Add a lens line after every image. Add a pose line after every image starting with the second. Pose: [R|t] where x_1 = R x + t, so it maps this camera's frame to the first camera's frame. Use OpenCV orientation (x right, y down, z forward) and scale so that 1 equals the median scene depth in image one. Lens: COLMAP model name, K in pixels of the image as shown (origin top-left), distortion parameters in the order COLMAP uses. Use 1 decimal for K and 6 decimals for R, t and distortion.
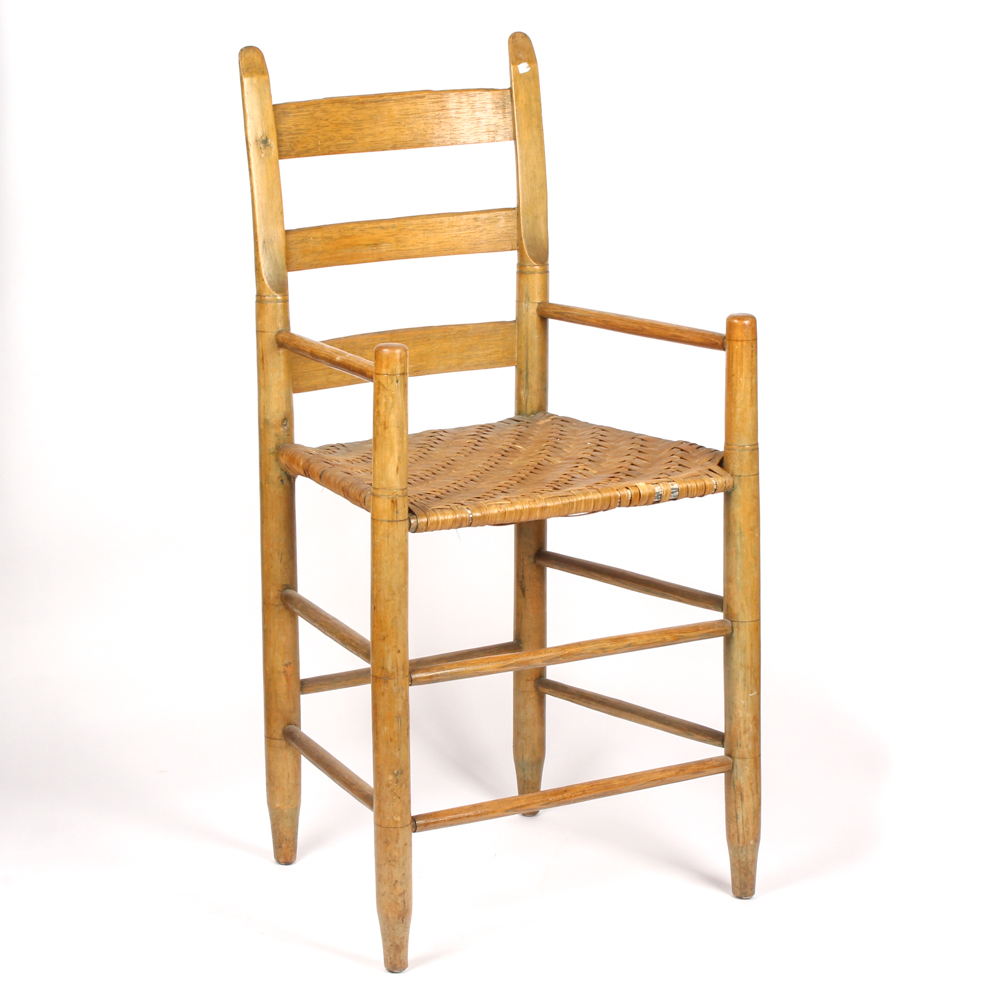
lens RADIAL K [[3103.1, 0, 502.7], [0, 3103.1, 467.5], [0, 0, 1]] dist [-0.050799, 0.000000]
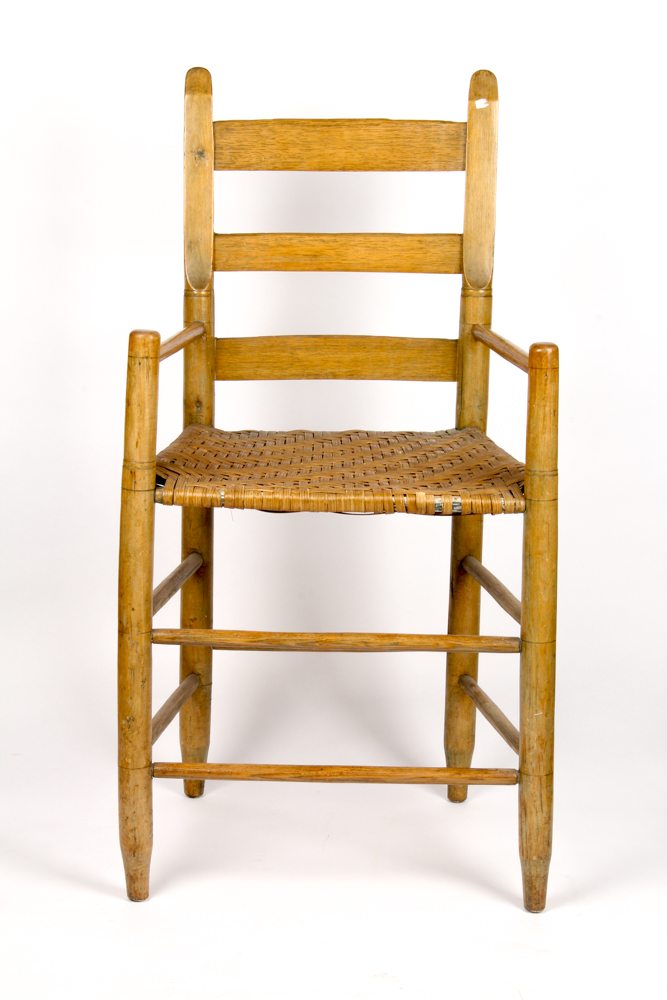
lens RADIAL K [[2452.6, 0, 332.8], [0, 2452.6, 493.8], [0, 0, 1]] dist [0.055952, 0.000000]
pose [[0.847184, 0.122586, -0.516964, 0.431978], [-0.125572, 0.991650, 0.029364, -0.014542], [0.516247, 0.040040, 0.855503, 0.264149]]
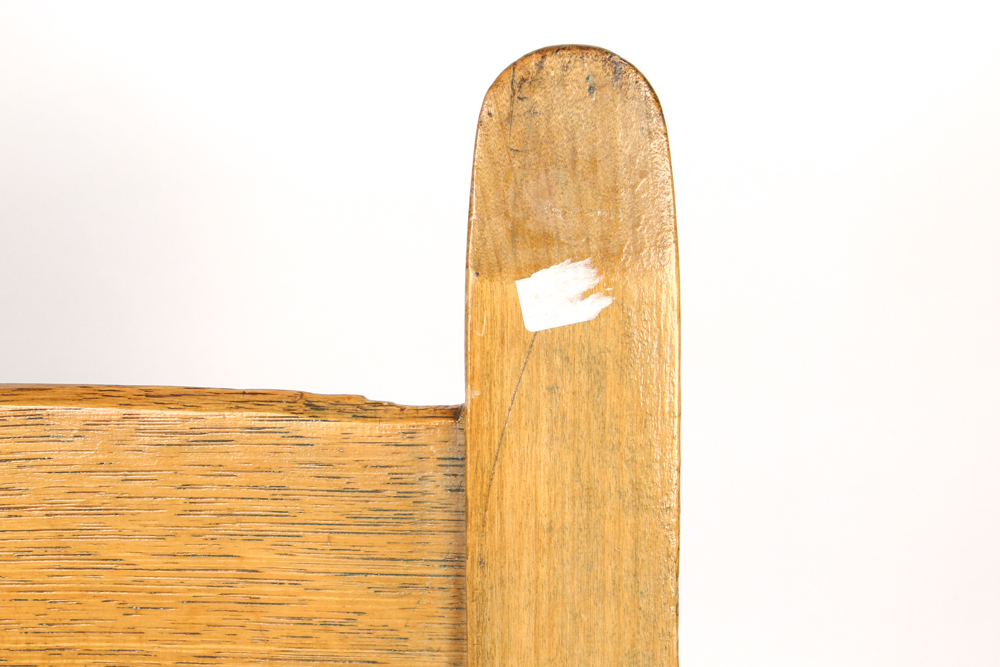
lens RADIAL K [[2452.6, 0, 498.2], [0, 2452.6, 335.9], [0, 0, 1]] dist [0.055952, 0.000000]
pose [[0.854771, 0.185808, -0.484605, 0.065122], [-0.088811, 0.972311, 0.216157, -0.158114], [0.511350, -0.141726, 0.847605, 0.927735]]
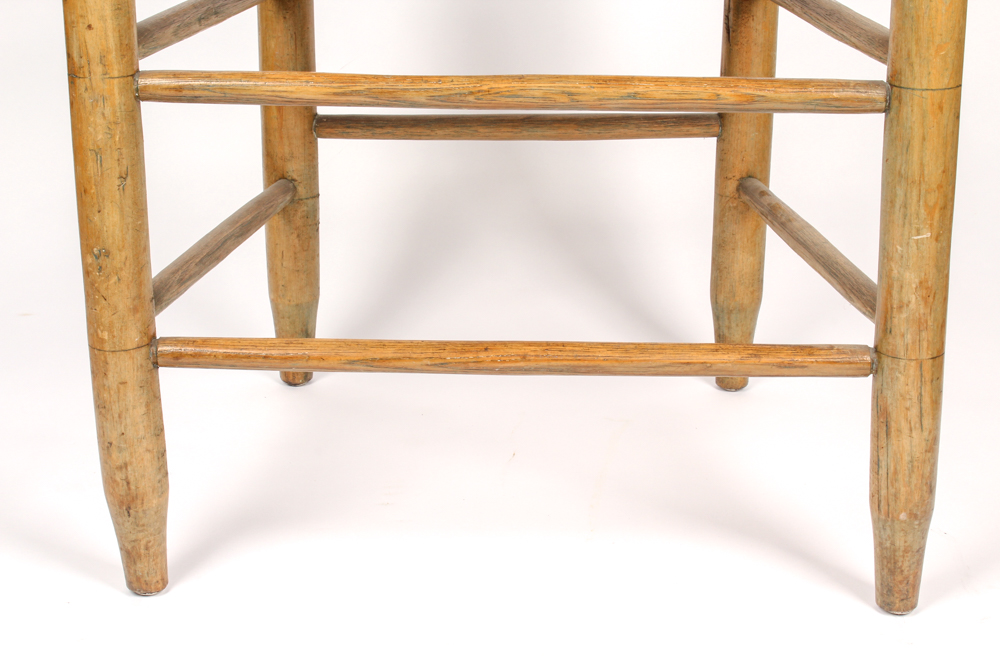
lens RADIAL K [[1838.6, 0, 481.0], [0, 1838.6, 329.3], [0, 0, 1]] dist [0.017255, 0.000000]
pose [[0.821517, 0.181576, -0.540500, 0.185910], [-0.111972, 0.980856, 0.159321, 0.047737], [0.559081, -0.070364, 0.826122, 0.705256]]
